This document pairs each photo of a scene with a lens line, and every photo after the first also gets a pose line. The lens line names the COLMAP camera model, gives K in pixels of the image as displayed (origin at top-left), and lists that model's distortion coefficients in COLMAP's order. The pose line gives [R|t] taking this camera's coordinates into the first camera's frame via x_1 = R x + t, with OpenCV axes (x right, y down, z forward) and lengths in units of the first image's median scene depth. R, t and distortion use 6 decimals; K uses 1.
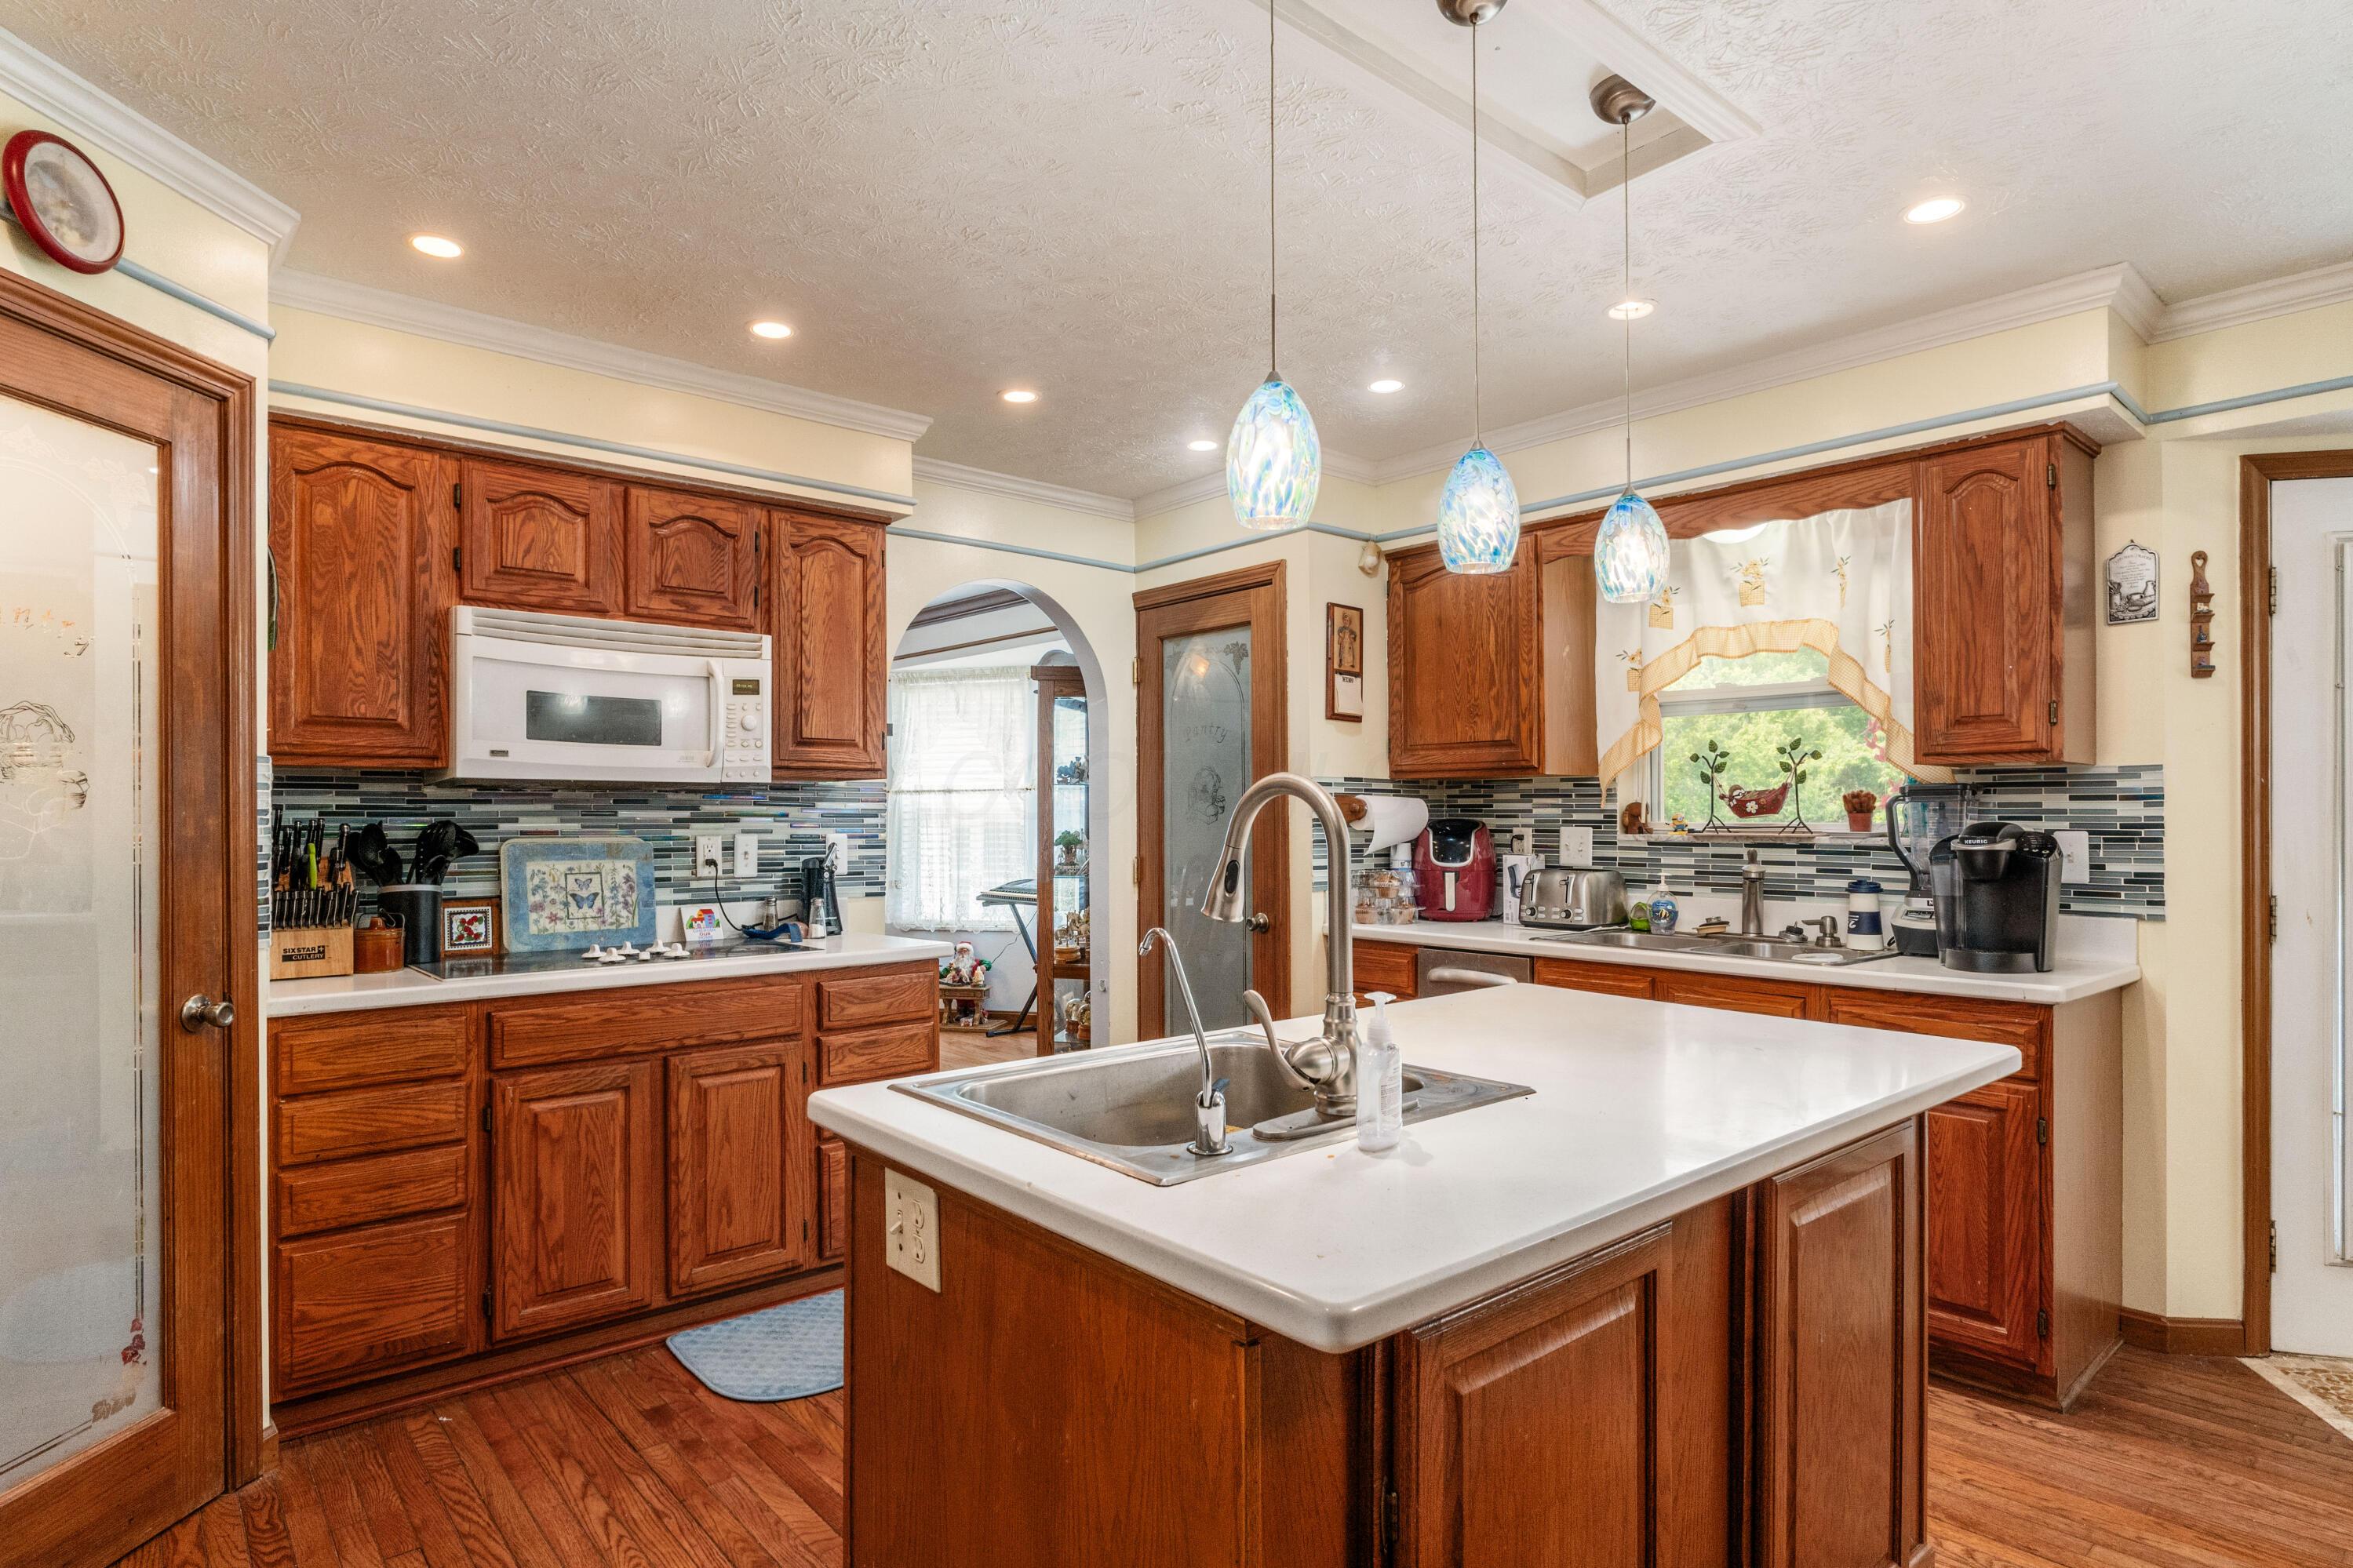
lens RADIAL K [[1255.3, 0, 1184.9], [0, 1255.3, 808.7], [0, 0, 1]] dist [0.003828, 0.000371]
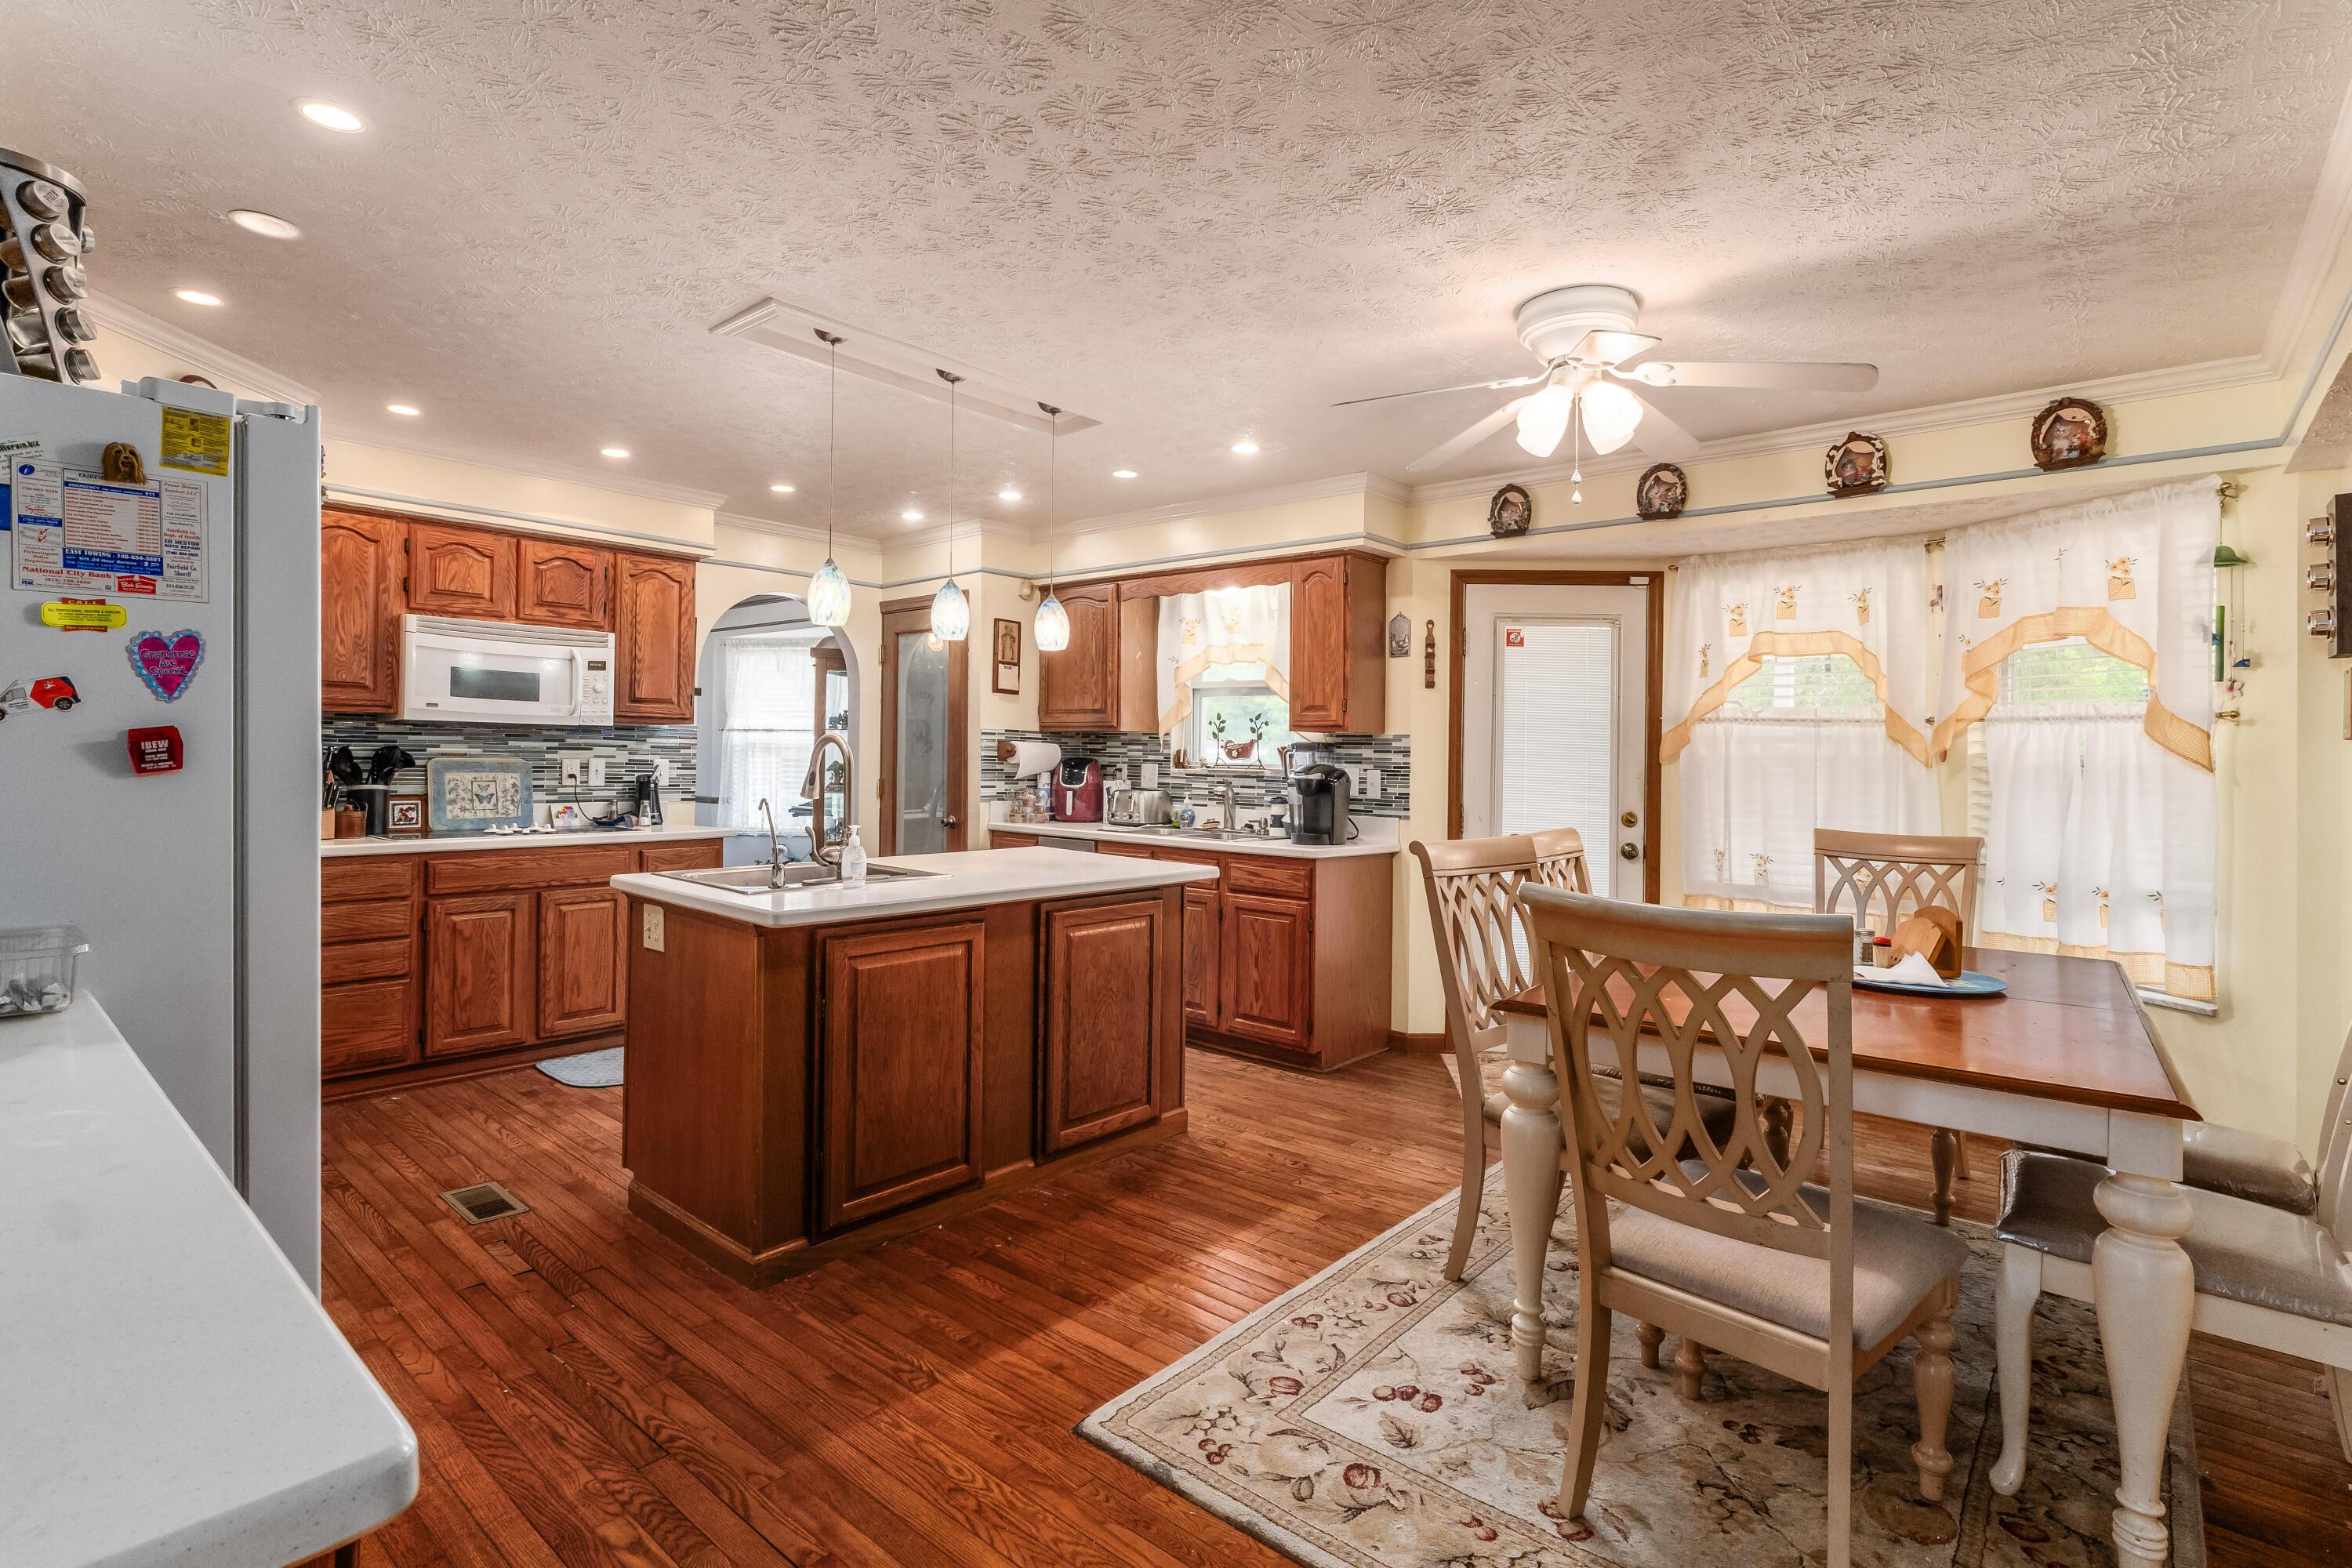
lens RADIAL K [[1096.1, 0, 1182.3], [0, 1096.1, 753.3], [0, 0, 1]] dist [0.005252, 0.000985]
pose [[0.990321, 0.019512, 0.137421, 0.206805], [-0.020115, 0.999793, 0.003004, -0.005049], [-0.137334, -0.005739, 0.990508, -0.506468]]
